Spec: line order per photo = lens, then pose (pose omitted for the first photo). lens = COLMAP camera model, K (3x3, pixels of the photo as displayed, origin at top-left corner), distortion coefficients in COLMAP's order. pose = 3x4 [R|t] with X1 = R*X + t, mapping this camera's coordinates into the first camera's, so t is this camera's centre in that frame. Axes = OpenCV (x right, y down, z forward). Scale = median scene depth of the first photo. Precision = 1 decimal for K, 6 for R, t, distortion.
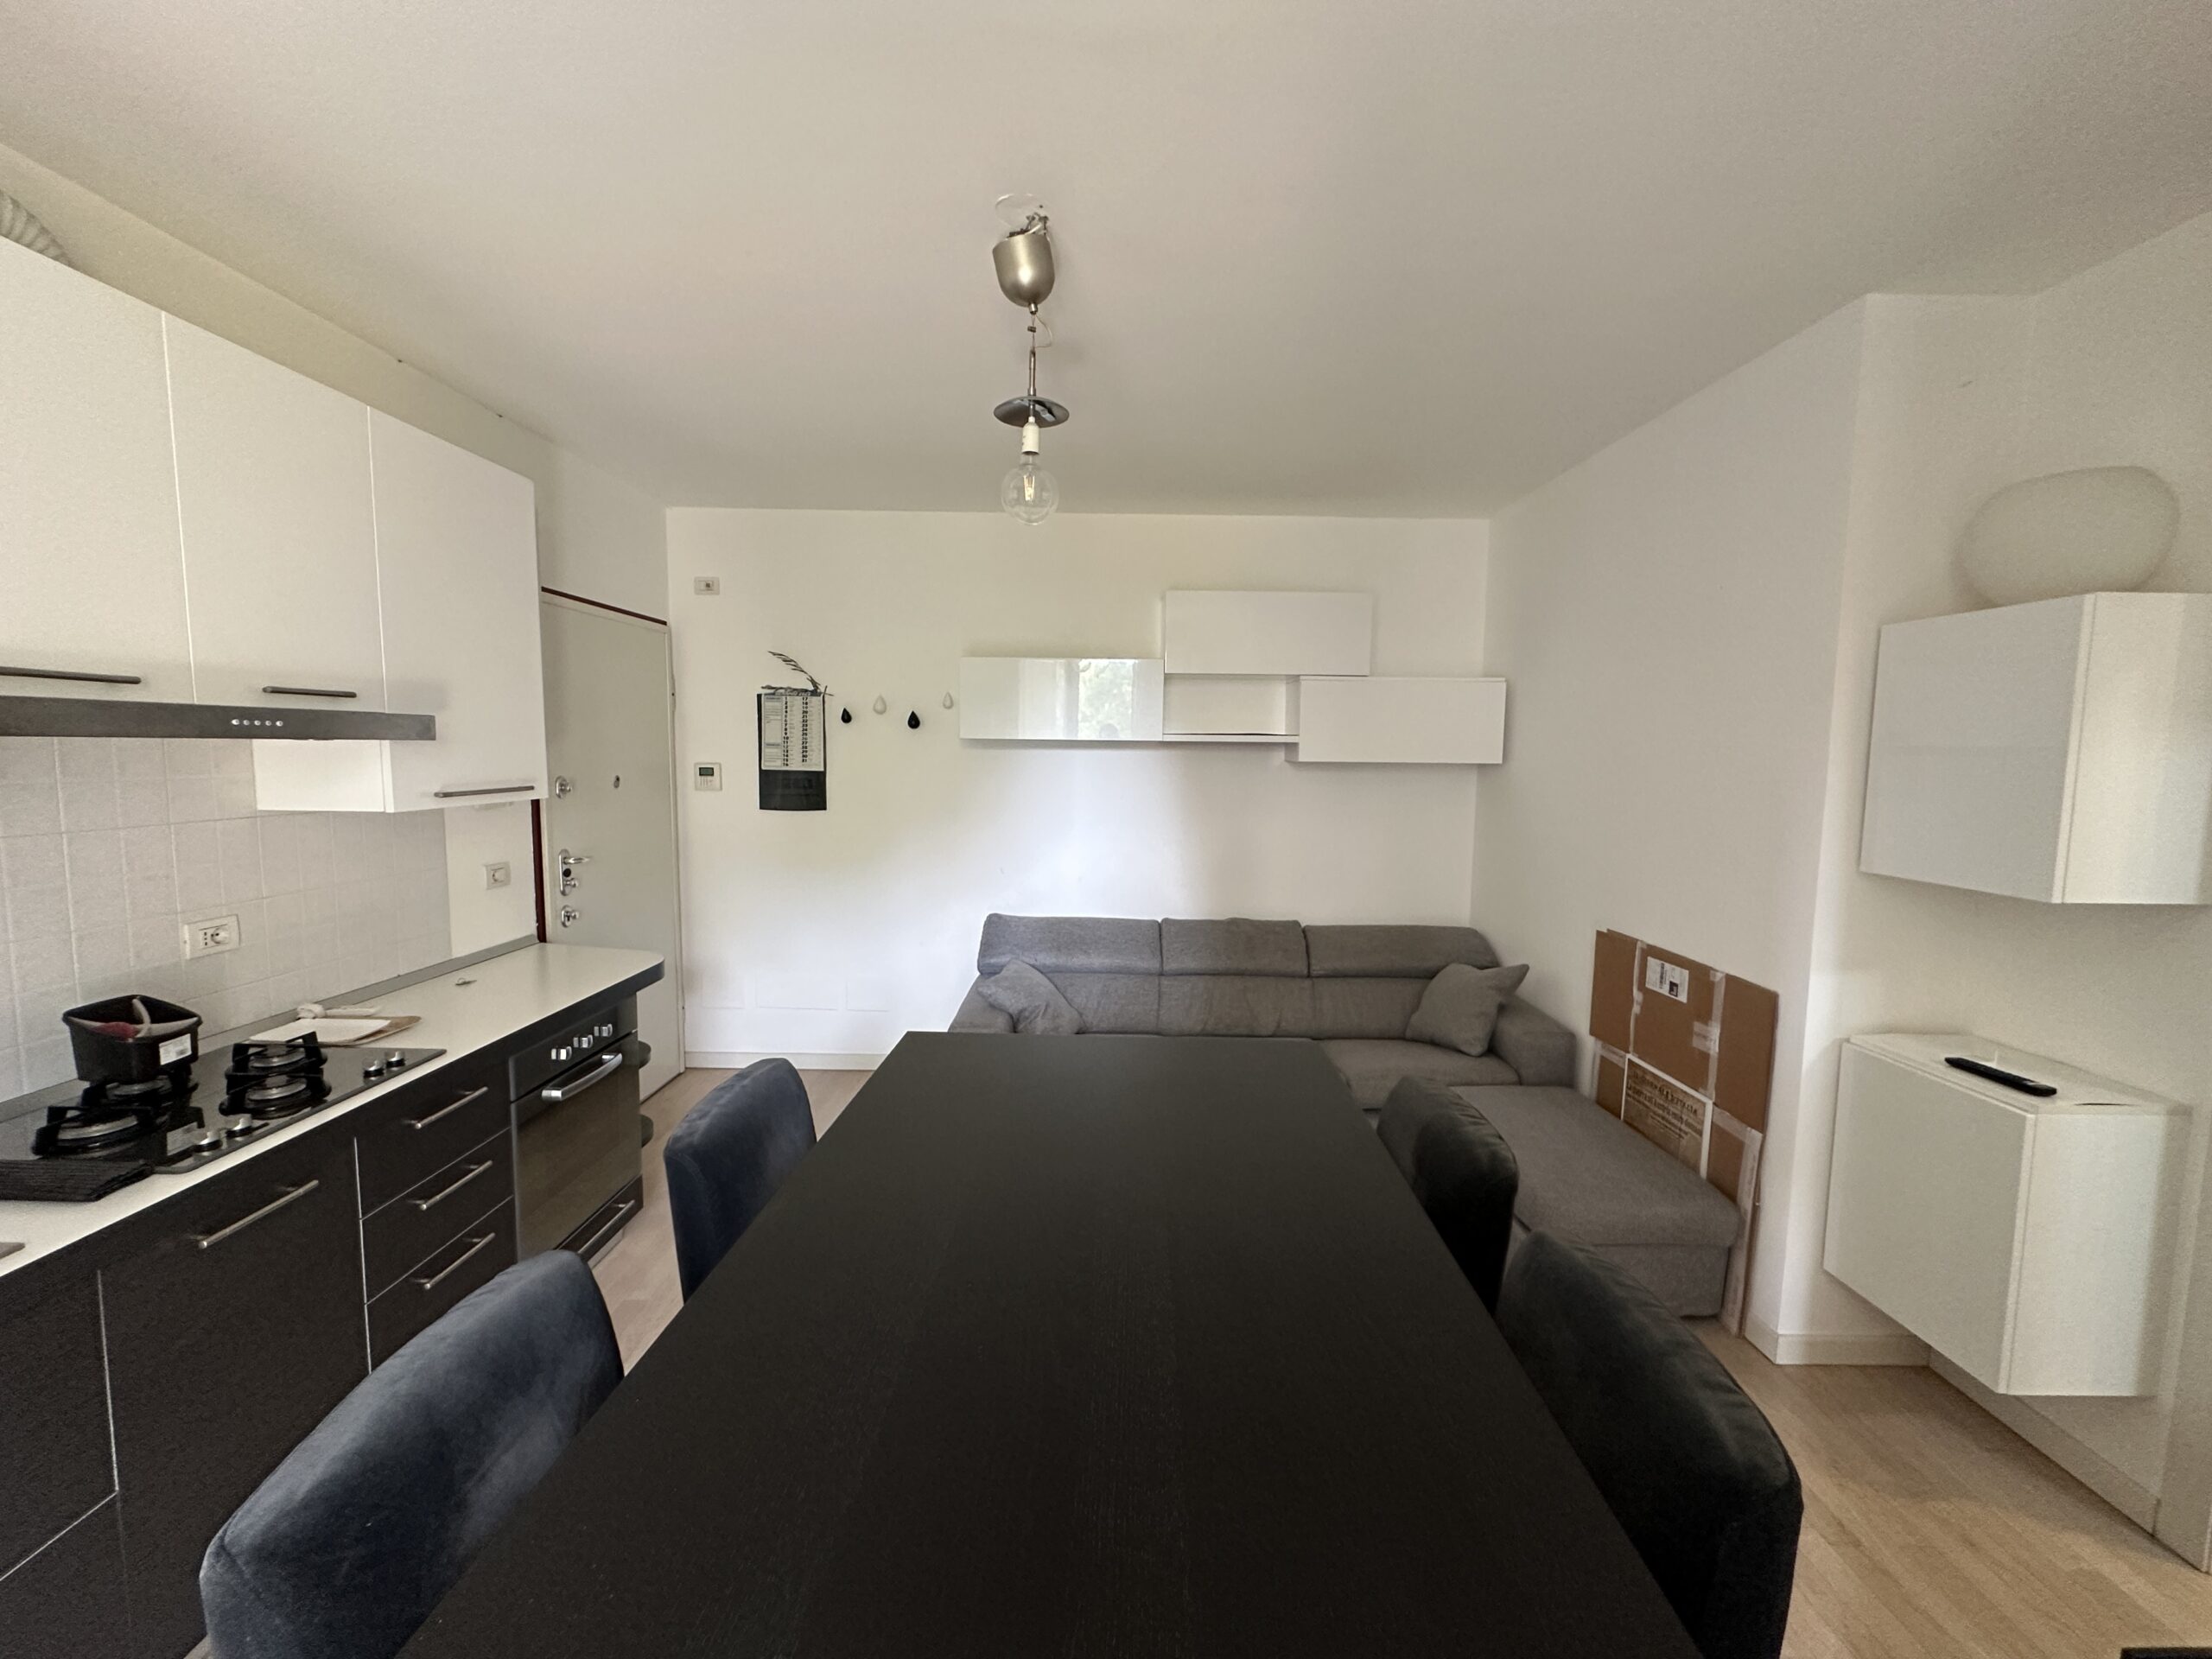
lens RADIAL K [[880.8, 0, 1104.0], [0, 880.8, 827.7], [0, 0, 1]] dist [-0.005293, 0.001175]
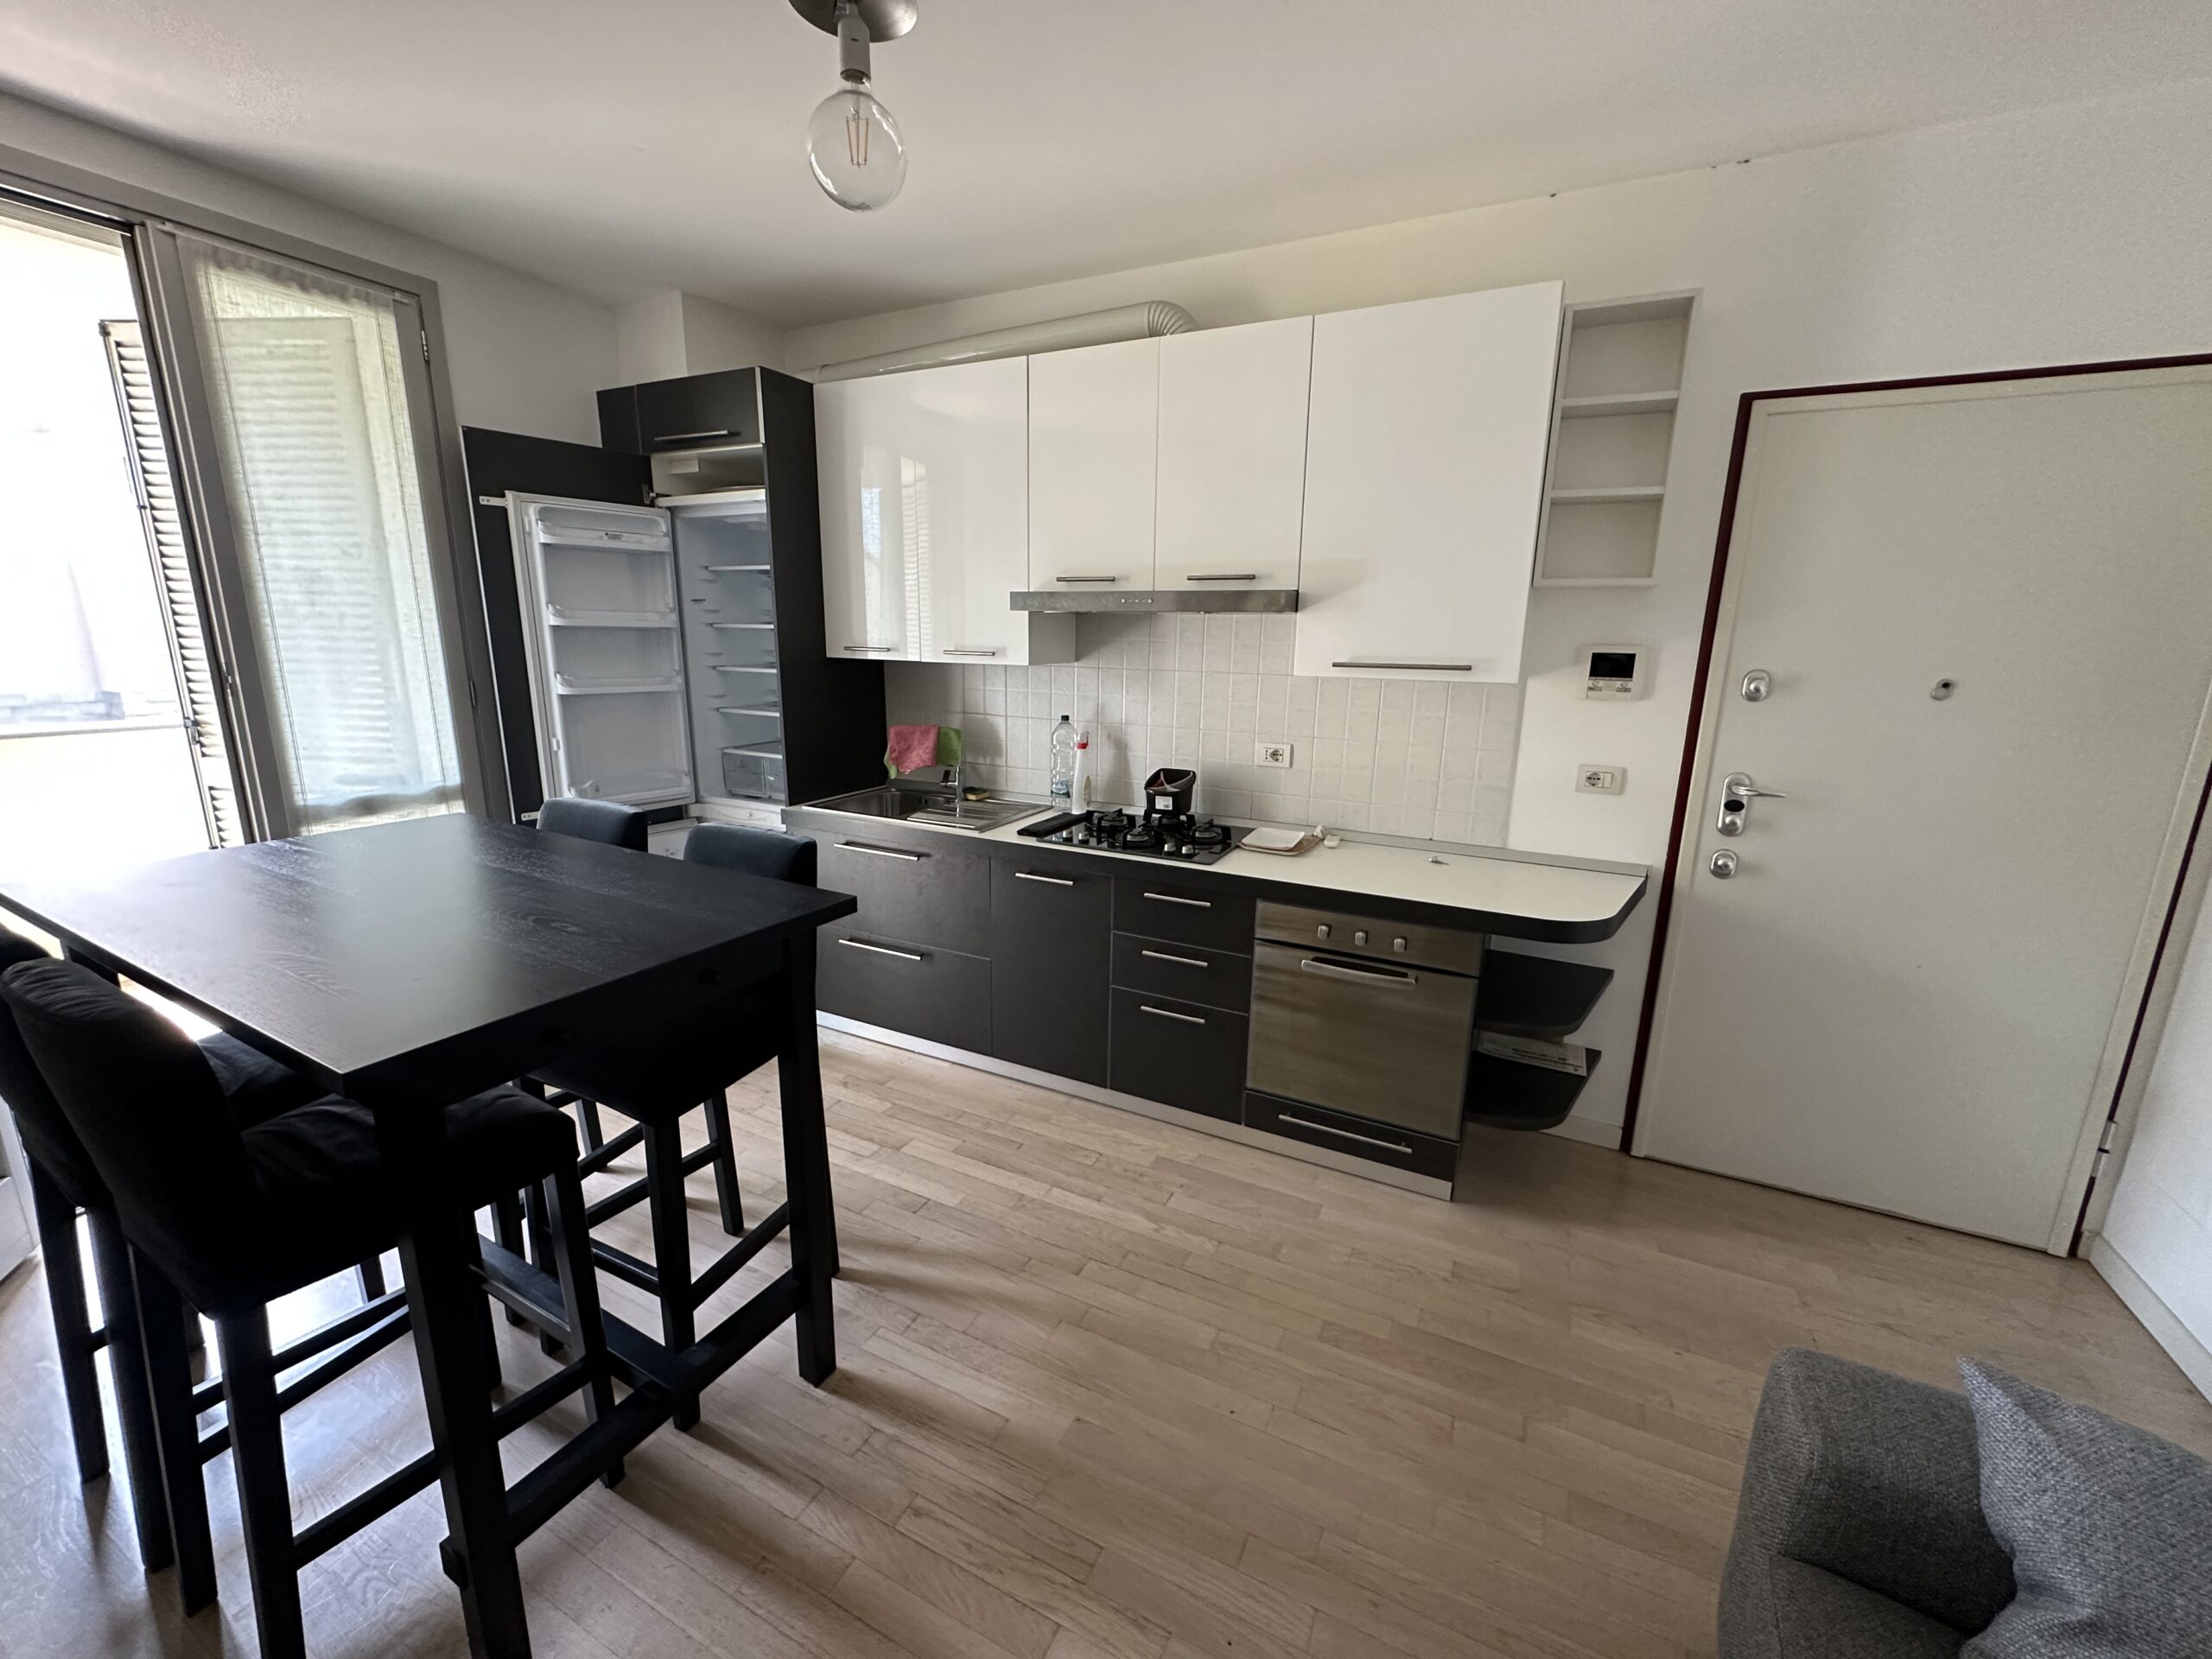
lens RADIAL K [[880.8, 0, 1104.0], [0, 880.8, 827.7], [0, 0, 1]] dist [-0.005293, 0.001175]
pose [[-0.443107, 0.178258, -0.878567, 0.332801], [-0.102990, 0.963420, 0.247418, -0.073823], [0.890533, 0.200116, -0.408539, 1.098421]]
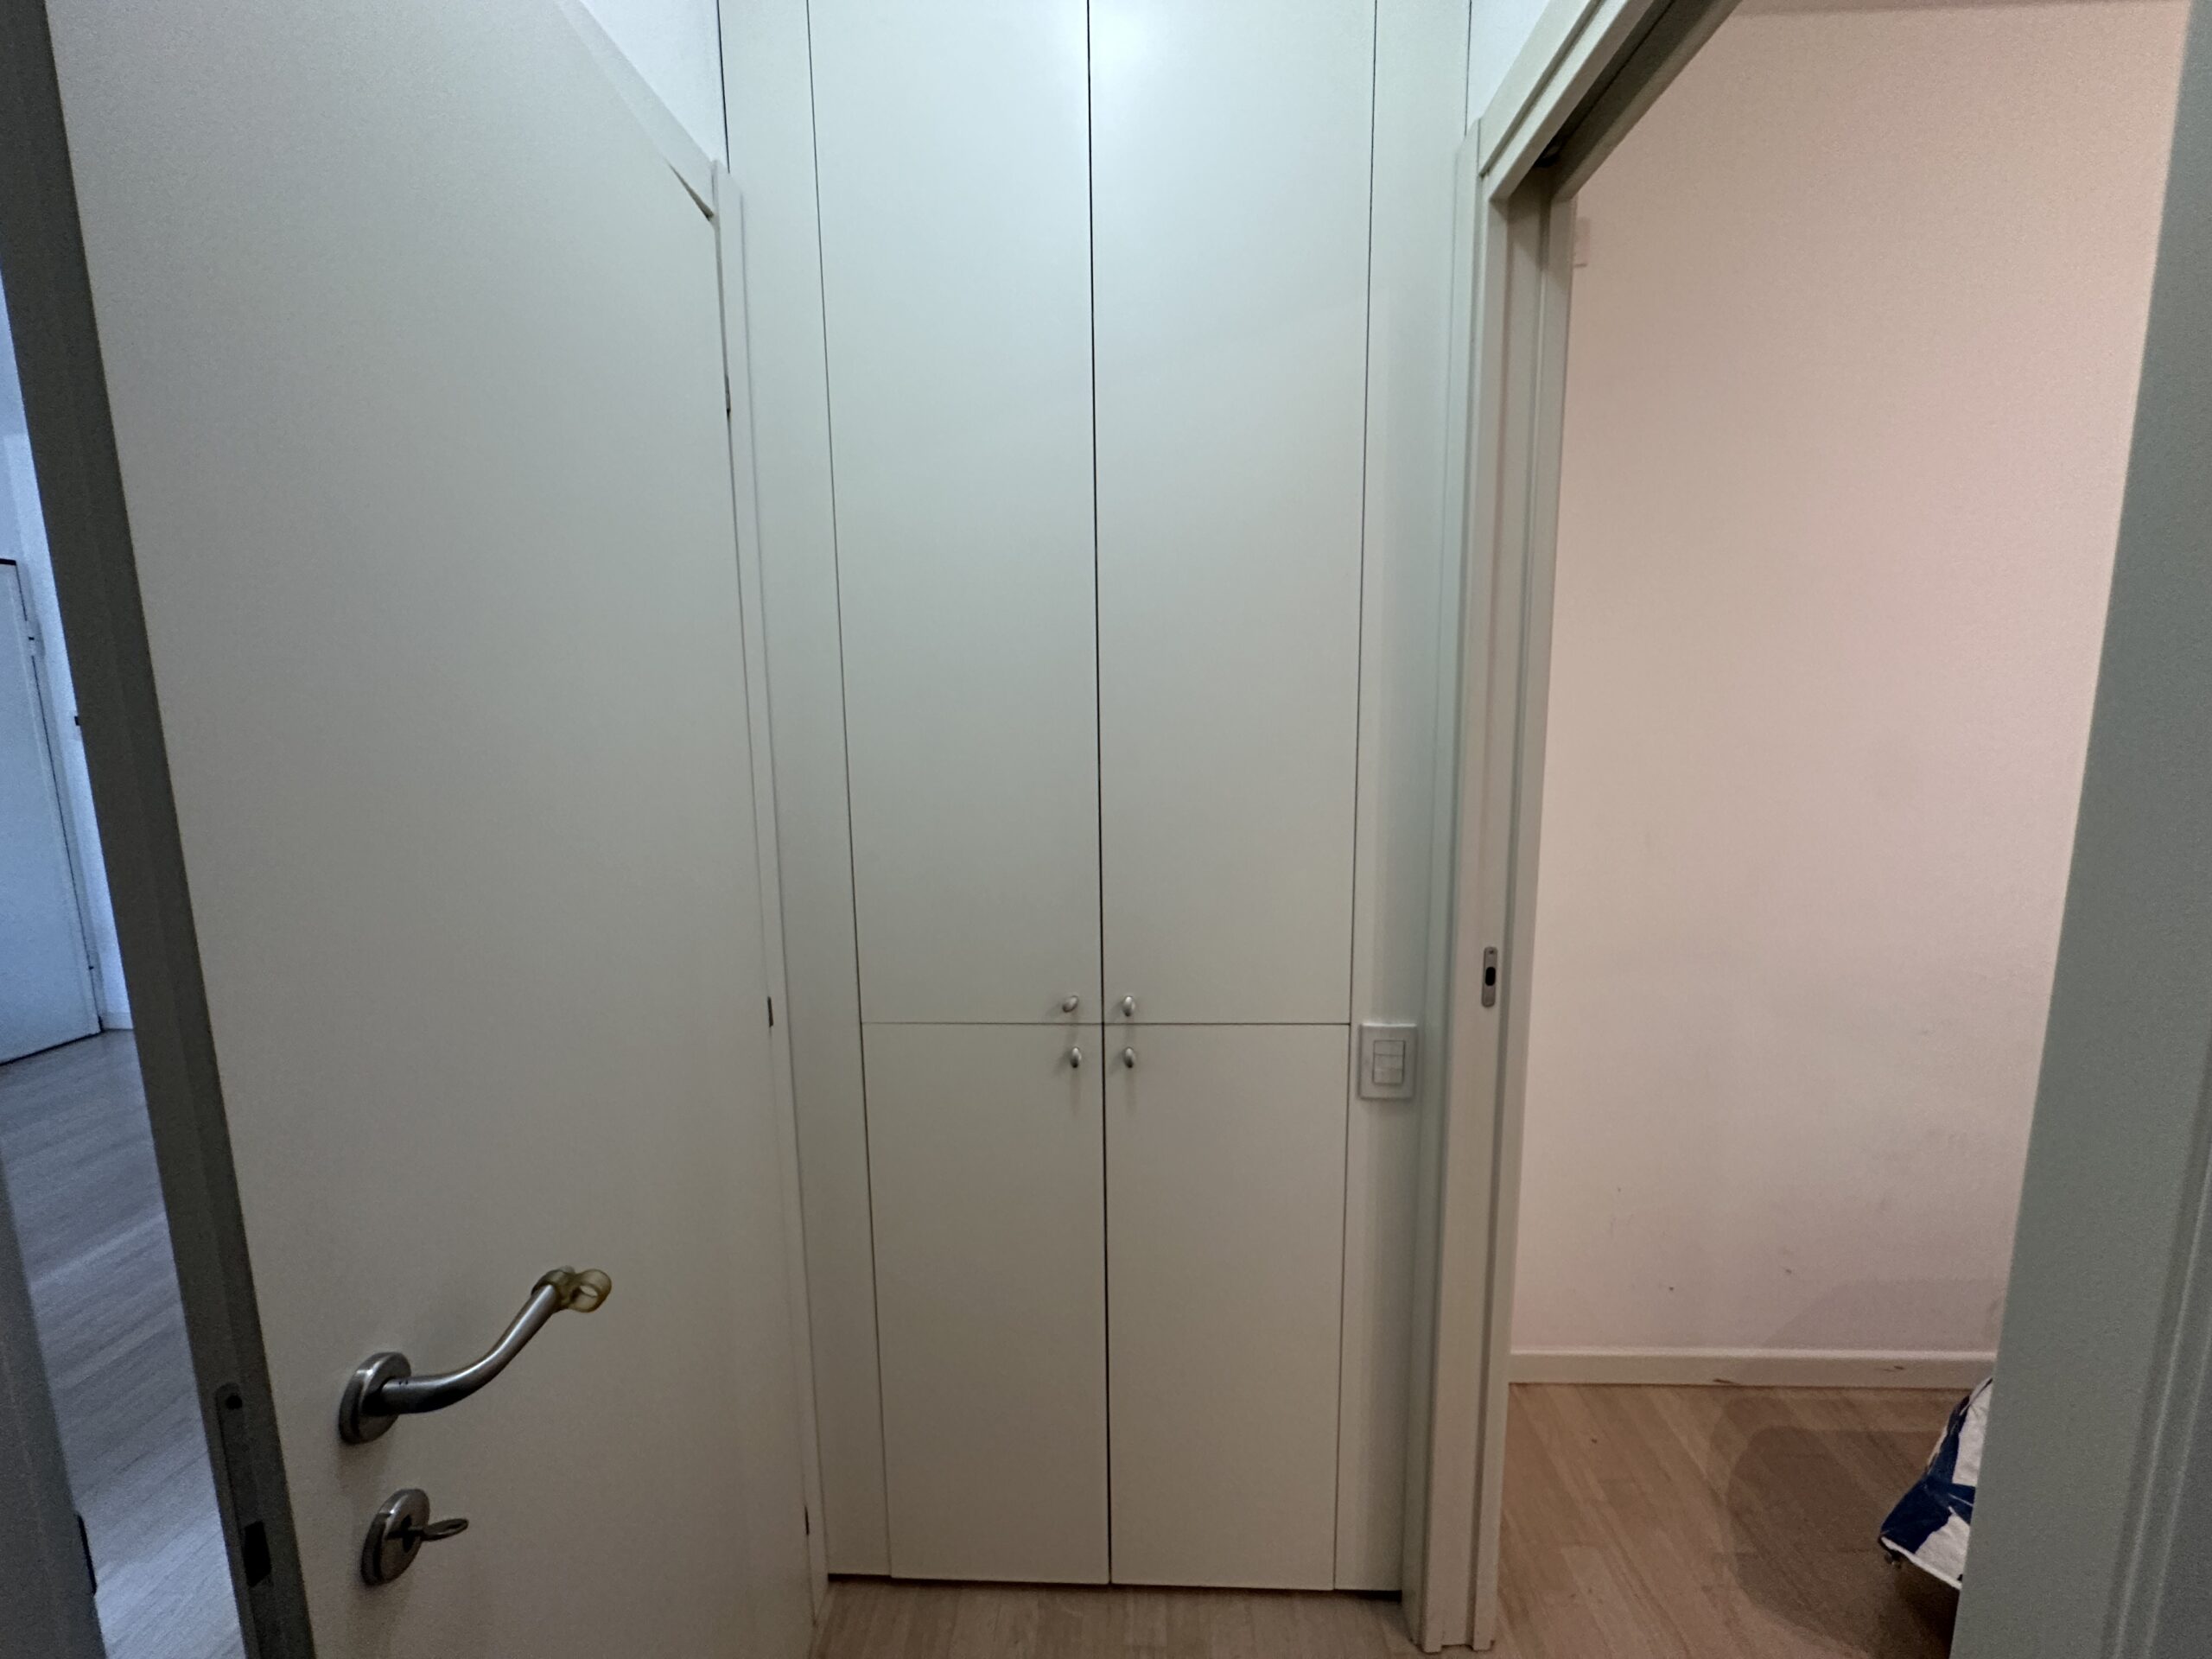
lens RADIAL K [[880.8, 0, 1104.0], [0, 880.8, 827.7], [0, 0, 1]] dist [-0.005293, 0.001175]
pose [[0.999285, -0.016069, -0.034233, 1.124637], [0.017862, 0.998450, 0.052719, 0.035053], [0.033332, -0.053293, 0.998022, 0.145942]]
